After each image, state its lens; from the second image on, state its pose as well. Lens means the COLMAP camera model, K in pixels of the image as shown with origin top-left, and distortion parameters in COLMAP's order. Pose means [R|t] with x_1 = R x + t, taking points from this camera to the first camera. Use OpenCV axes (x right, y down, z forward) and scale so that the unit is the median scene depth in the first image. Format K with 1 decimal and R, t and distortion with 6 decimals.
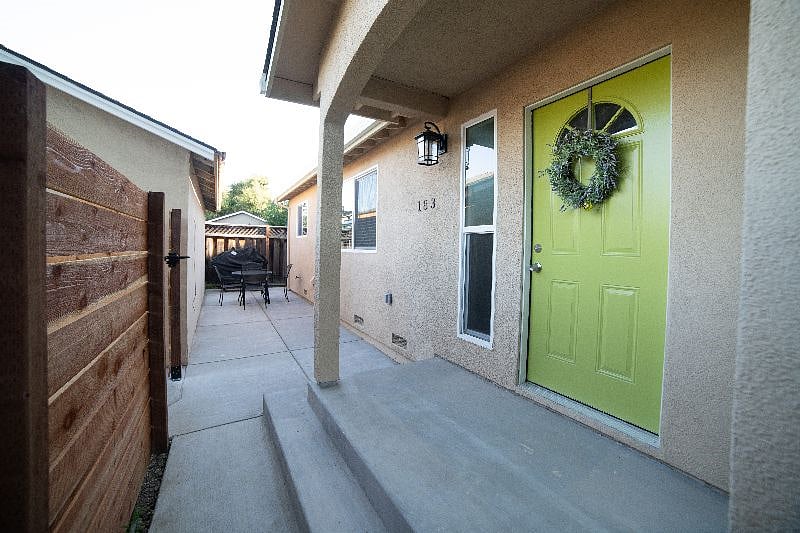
lens RADIAL K [[325.8, 0, 396.7], [0, 325.8, 256.5], [0, 0, 1]] dist [-0.114247, 0.042131]
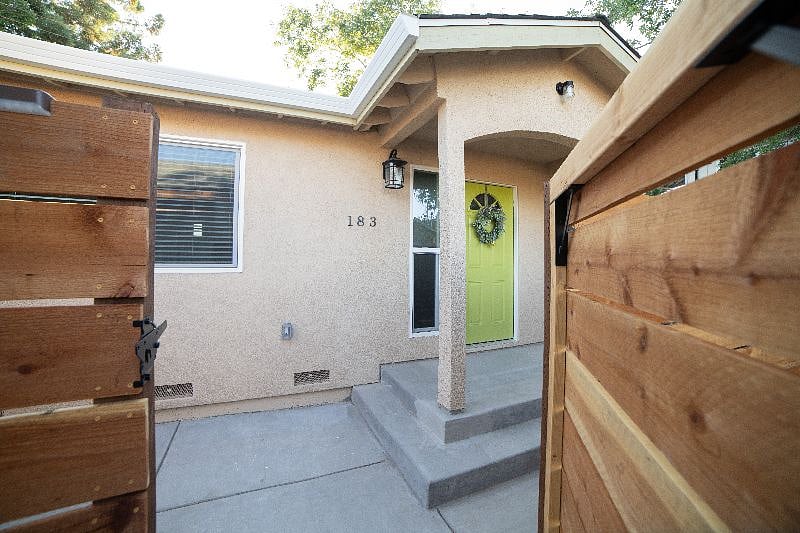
lens RADIAL K [[325.8, 0, 396.7], [0, 325.8, 256.5], [0, 0, 1]] dist [-0.114247, 0.042131]
pose [[0.094257, -0.011513, 0.995481, -1.066921], [0.010496, 0.999889, 0.010570, -0.073348], [-0.995493, 0.009453, 0.094368, 0.960754]]
